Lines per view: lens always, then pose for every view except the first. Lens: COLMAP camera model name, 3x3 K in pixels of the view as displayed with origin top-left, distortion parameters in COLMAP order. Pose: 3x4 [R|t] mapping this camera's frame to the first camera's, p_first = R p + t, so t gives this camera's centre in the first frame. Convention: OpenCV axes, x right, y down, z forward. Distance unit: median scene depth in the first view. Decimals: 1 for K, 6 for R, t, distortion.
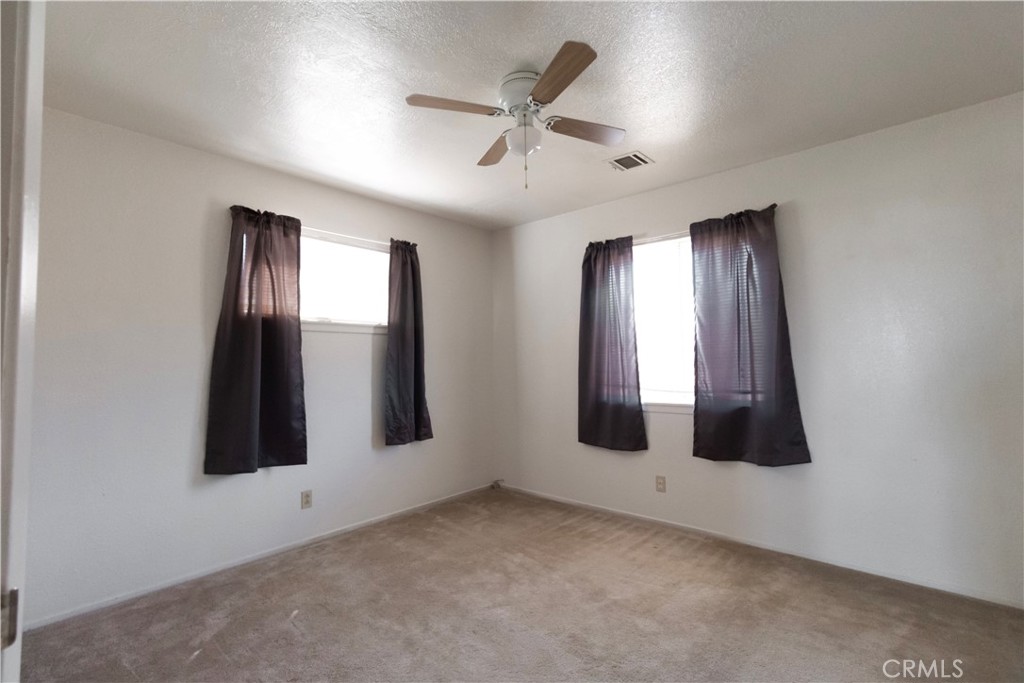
lens RADIAL K [[469.3, 0, 520.6], [0, 469.3, 343.1], [0, 0, 1]] dist [0.001472, 0.003171]
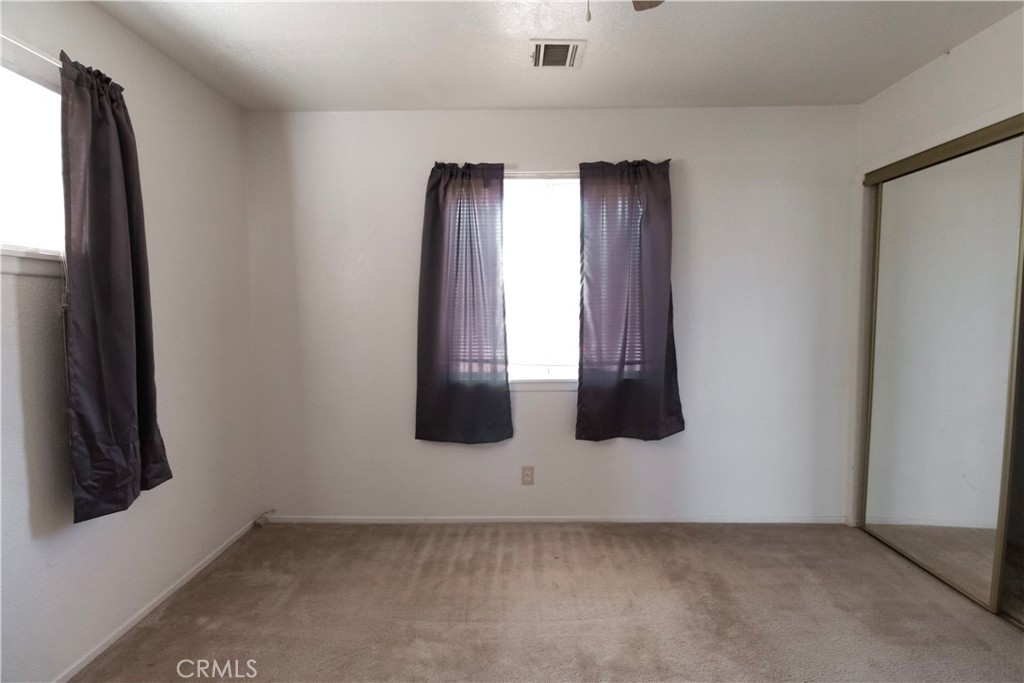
lens RADIAL K [[469.3, 0, 505.9], [0, 469.3, 337.7], [0, 0, 1]] dist [0.001472, 0.003171]
pose [[0.765484, -0.028247, 0.642835, -0.257549], [-0.028746, 0.996537, 0.078019, -0.008493], [-0.642813, -0.078201, 0.762021, 0.400471]]
